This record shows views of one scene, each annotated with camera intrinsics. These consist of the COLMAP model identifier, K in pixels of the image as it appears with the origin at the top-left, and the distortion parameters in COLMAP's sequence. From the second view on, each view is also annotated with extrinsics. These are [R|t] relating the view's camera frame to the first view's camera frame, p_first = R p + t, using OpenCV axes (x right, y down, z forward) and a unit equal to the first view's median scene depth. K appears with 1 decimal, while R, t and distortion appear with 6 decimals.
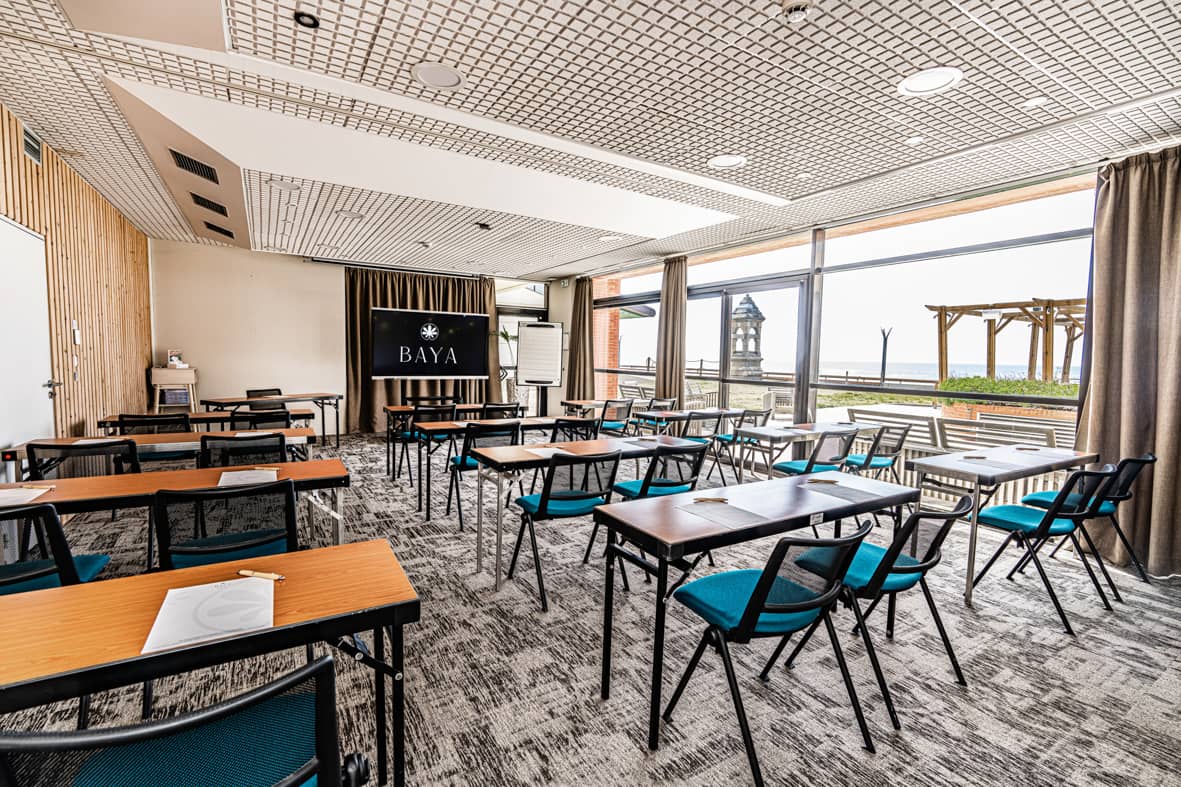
lens RADIAL K [[532.6, 0, 589.5], [0, 532.6, 389.8], [0, 0, 1]] dist [-0.018601, 0.000061]
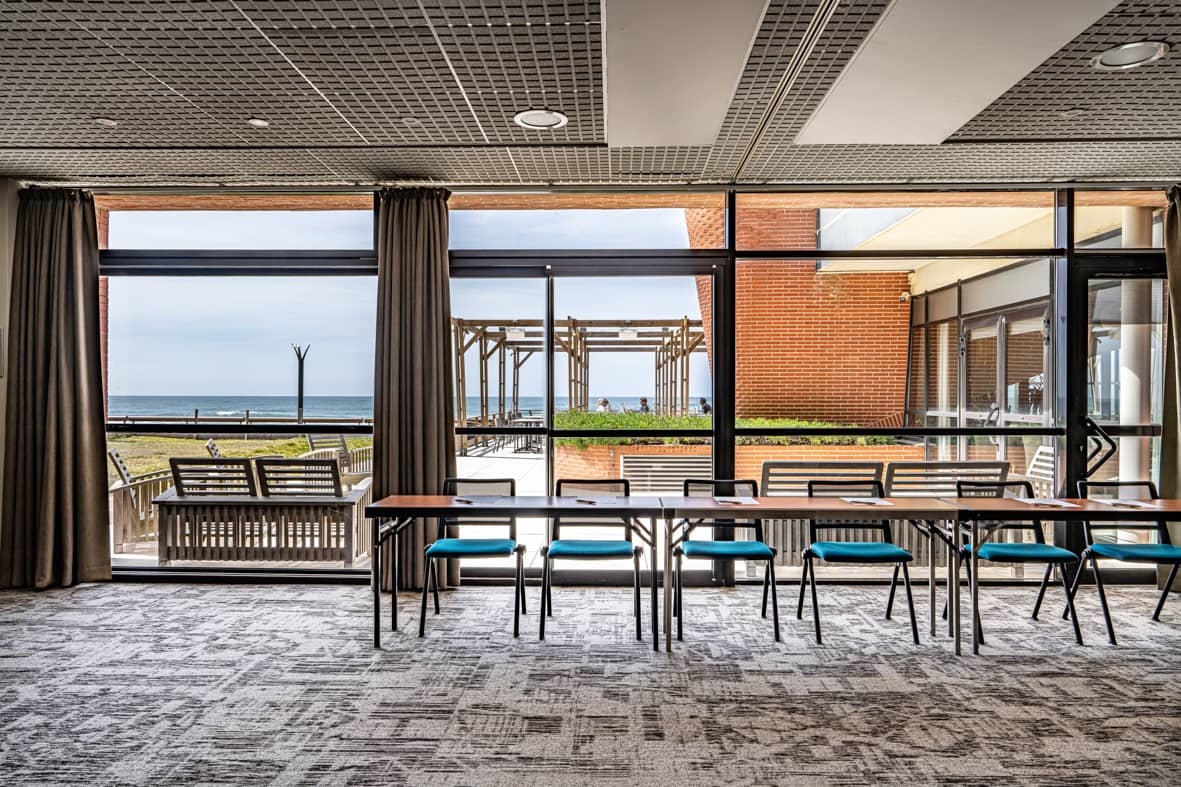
lens RADIAL K [[793.4, 0, 595.0], [0, 793.4, 392.0], [0, 0, 1]] dist [0.001078, -0.004152]
pose [[0.537064, -0.014411, 0.843418, -0.296674], [0.062179, 0.997810, -0.022545, -0.027459], [-0.841247, 0.064551, 0.536784, 0.385592]]
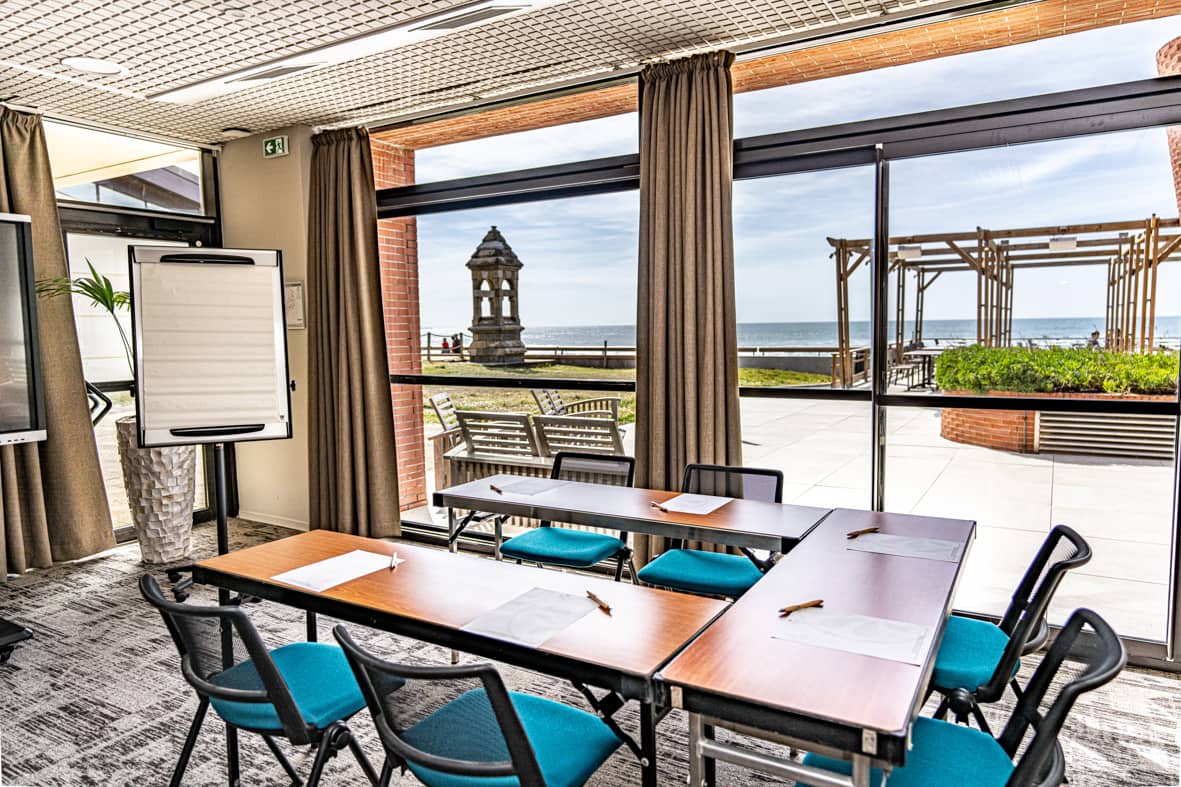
lens RADIAL K [[768.4, 0, 596.0], [0, 768.4, 397.2], [0, 0, 1]] dist [0.001119, -0.003801]
pose [[0.881739, -0.079194, 0.465042, -0.119586], [0.064967, 0.996800, 0.046570, -0.040819], [-0.467242, -0.010850, 0.884063, 0.459567]]
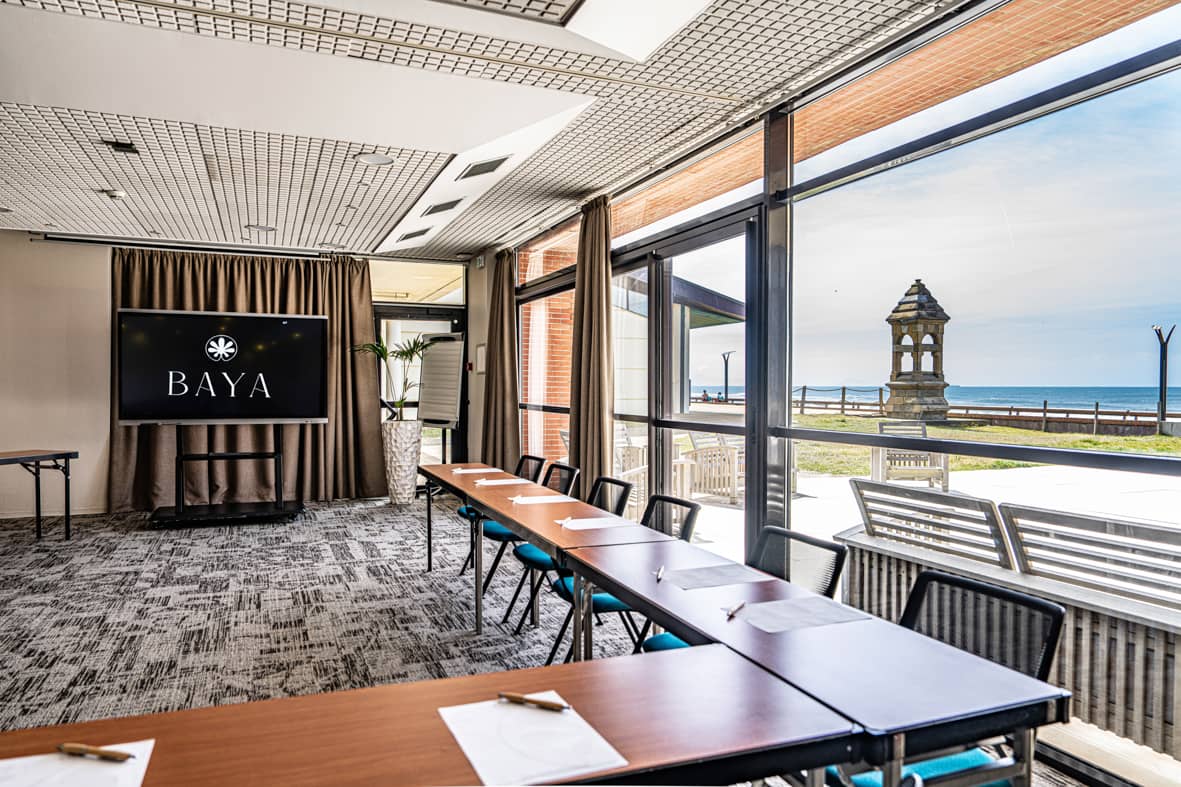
lens RADIAL K [[793.4, 0, 591.0], [0, 793.4, 393.7], [0, 0, 1]] dist [0.001078, -0.004152]
pose [[0.987350, -0.015929, -0.157756, 0.229206], [0.007318, 0.998459, -0.055018, -0.002240], [0.158390, 0.053167, 0.985944, 0.157567]]
